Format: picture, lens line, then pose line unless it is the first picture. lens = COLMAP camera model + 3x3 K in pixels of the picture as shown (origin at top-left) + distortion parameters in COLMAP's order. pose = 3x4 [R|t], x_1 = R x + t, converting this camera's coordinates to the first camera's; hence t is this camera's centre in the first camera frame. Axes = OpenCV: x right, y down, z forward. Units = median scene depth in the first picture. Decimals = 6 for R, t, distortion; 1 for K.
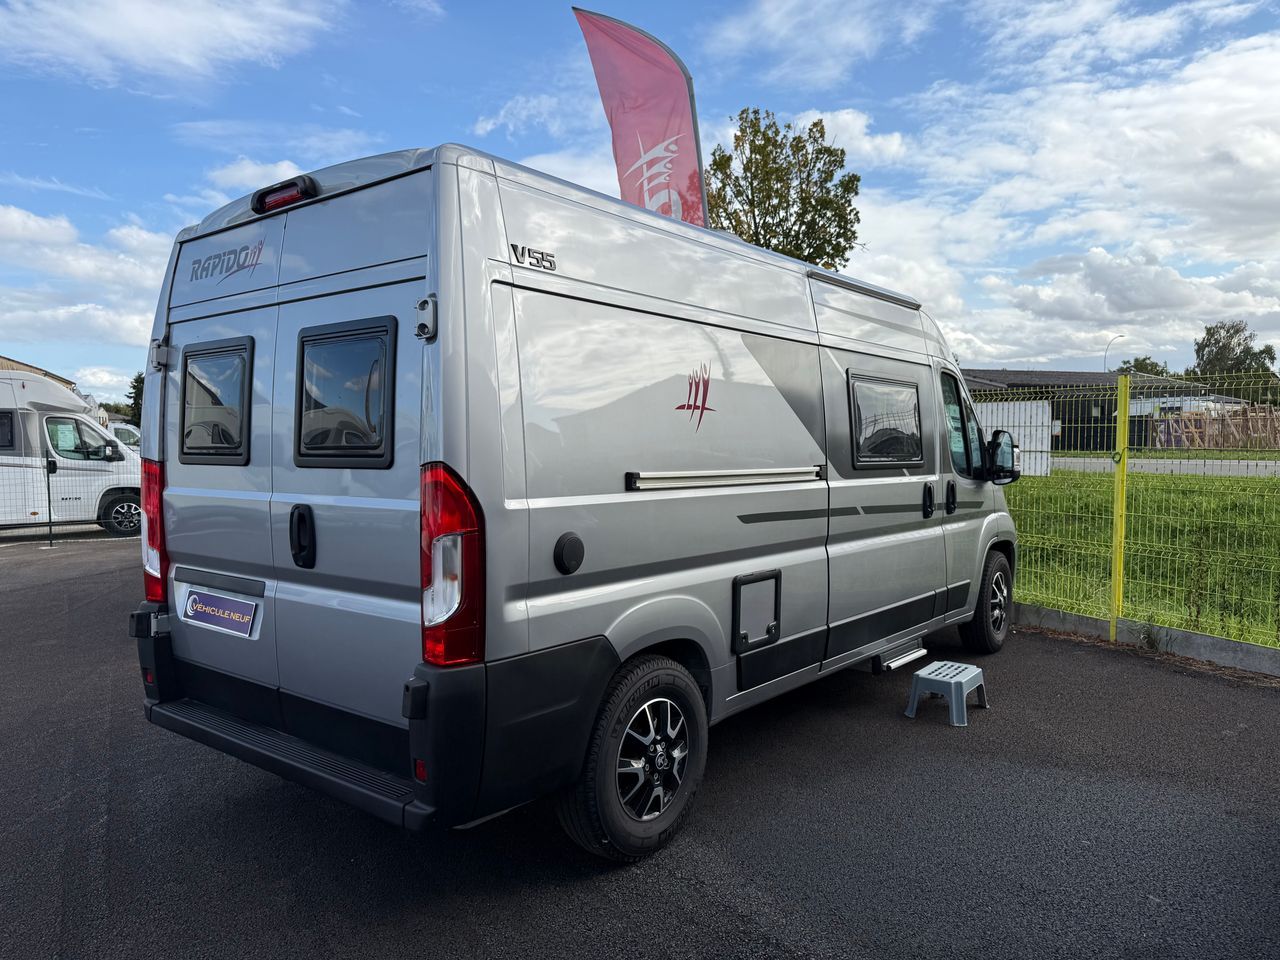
lens RADIAL K [[879.7, 0, 640.0], [0, 879.7, 480.0], [0, 0, 1]] dist [0.121711, -0.183090]
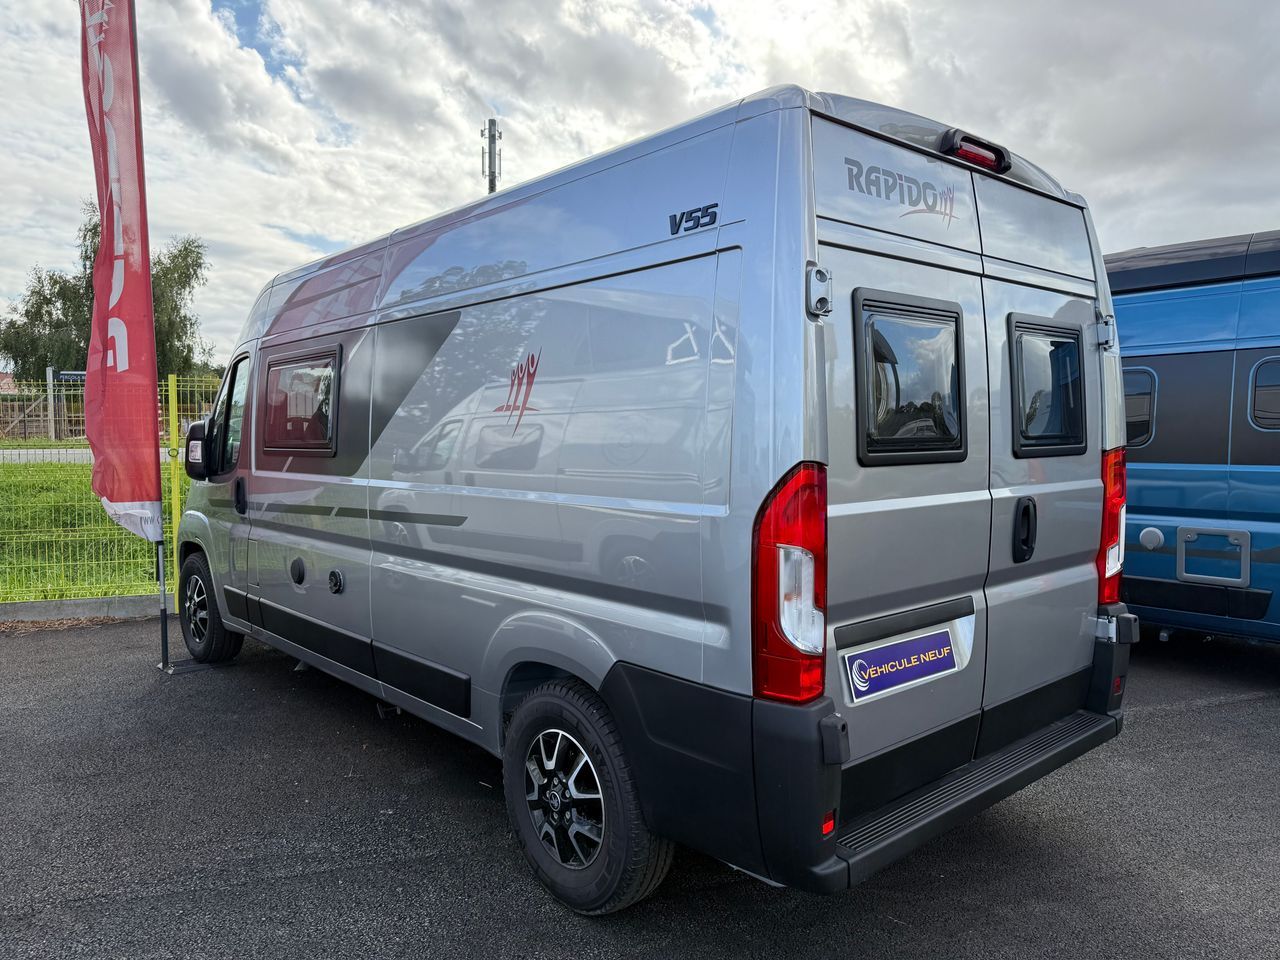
lens RADIAL K [[914.5, 0, 640.0], [0, 914.5, 480.0], [0, 0, 1]] dist [0.005356, 0.000179]
pose [[0.179292, -0.049765, 0.982536, -1.113158], [0.044383, 0.998112, 0.042455, -0.039819], [-0.982794, 0.035996, 0.181162, 0.961634]]
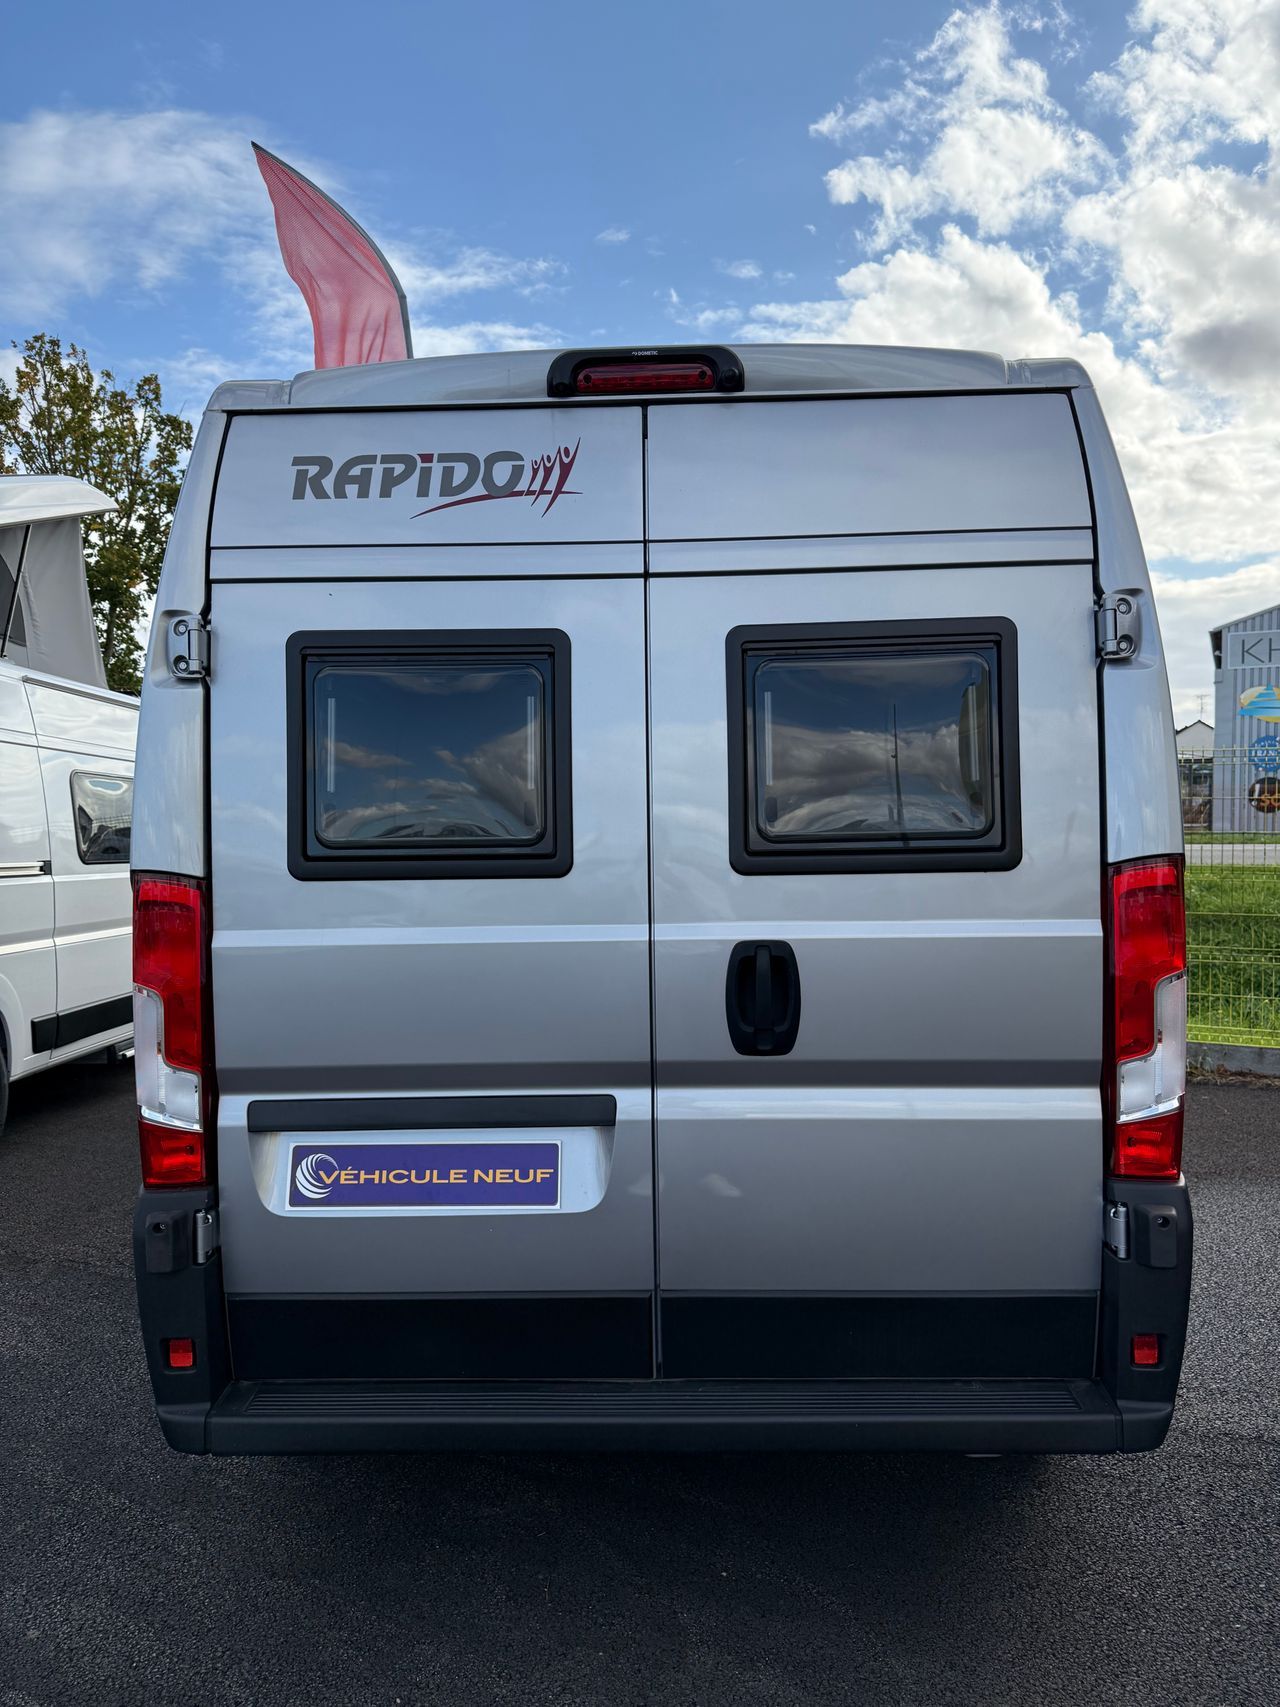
lens RADIAL K [[1173.2, 0, 640.0], [0, 1173.2, 853.5], [0, 0, 1]] dist [0.121711, -0.183090]
pose [[0.800138, -0.019678, 0.599493, -0.685795], [0.035176, 0.999281, -0.014148, -0.015176], [-0.598784, 0.032408, 0.800255, 0.358662]]
